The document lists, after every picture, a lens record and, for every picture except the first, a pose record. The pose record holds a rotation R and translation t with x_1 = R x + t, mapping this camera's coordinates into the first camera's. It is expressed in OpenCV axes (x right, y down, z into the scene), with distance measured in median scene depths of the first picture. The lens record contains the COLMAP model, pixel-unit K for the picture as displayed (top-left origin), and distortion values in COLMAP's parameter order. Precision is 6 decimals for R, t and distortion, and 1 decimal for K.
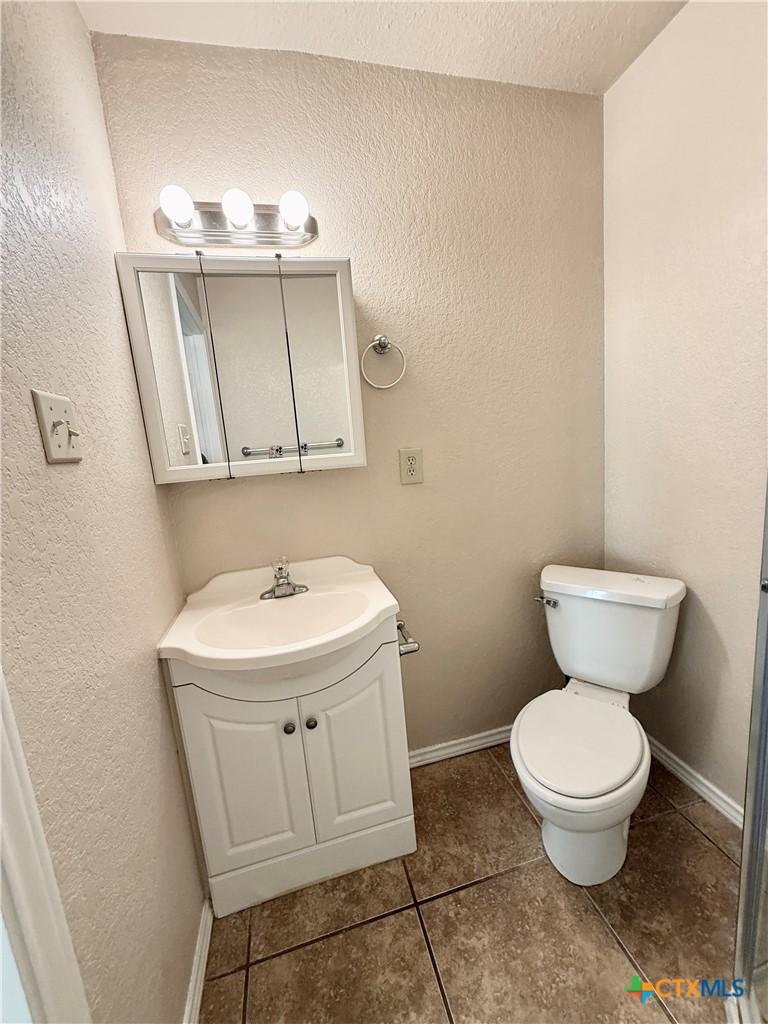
lens RADIAL K [[406.6, 0, 383.8], [0, 406.6, 511.5], [0, 0, 1]] dist [-0.001290, -0.000098]
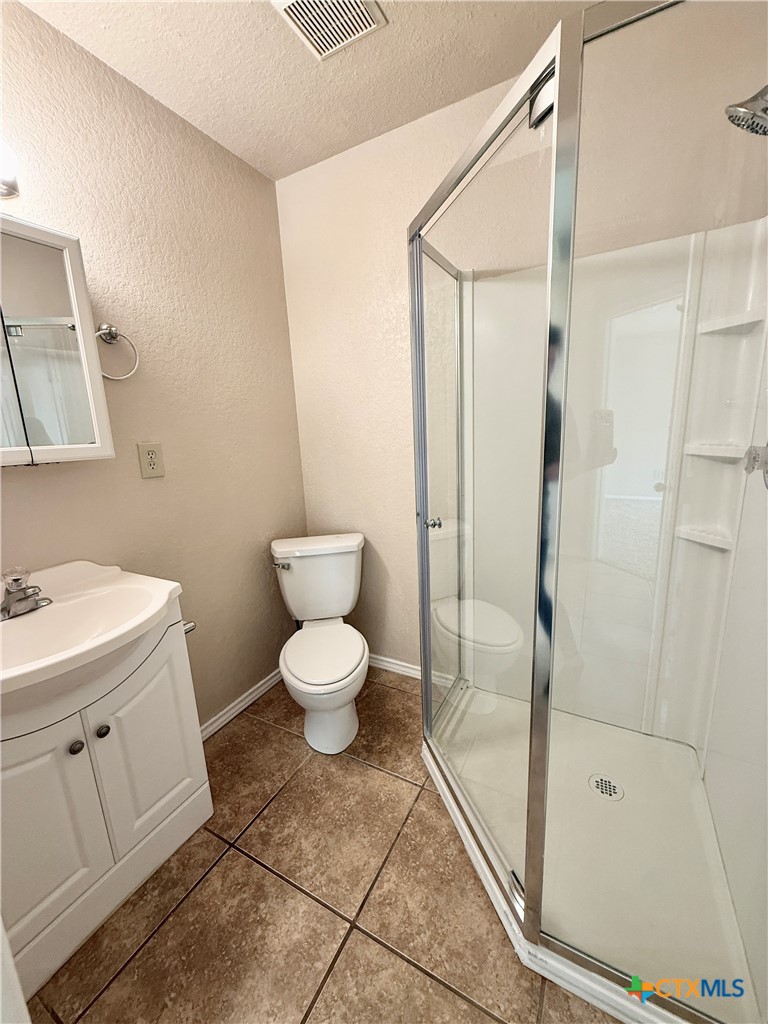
lens RADIAL K [[406.6, 0, 384.8], [0, 406.6, 510.9], [0, 0, 1]] dist [-0.001290, -0.000098]
pose [[0.678925, -0.096589, 0.727827, -0.329337], [0.111322, 0.993390, 0.027989, 0.058628], [-0.725719, 0.062021, 0.685190, -0.123608]]
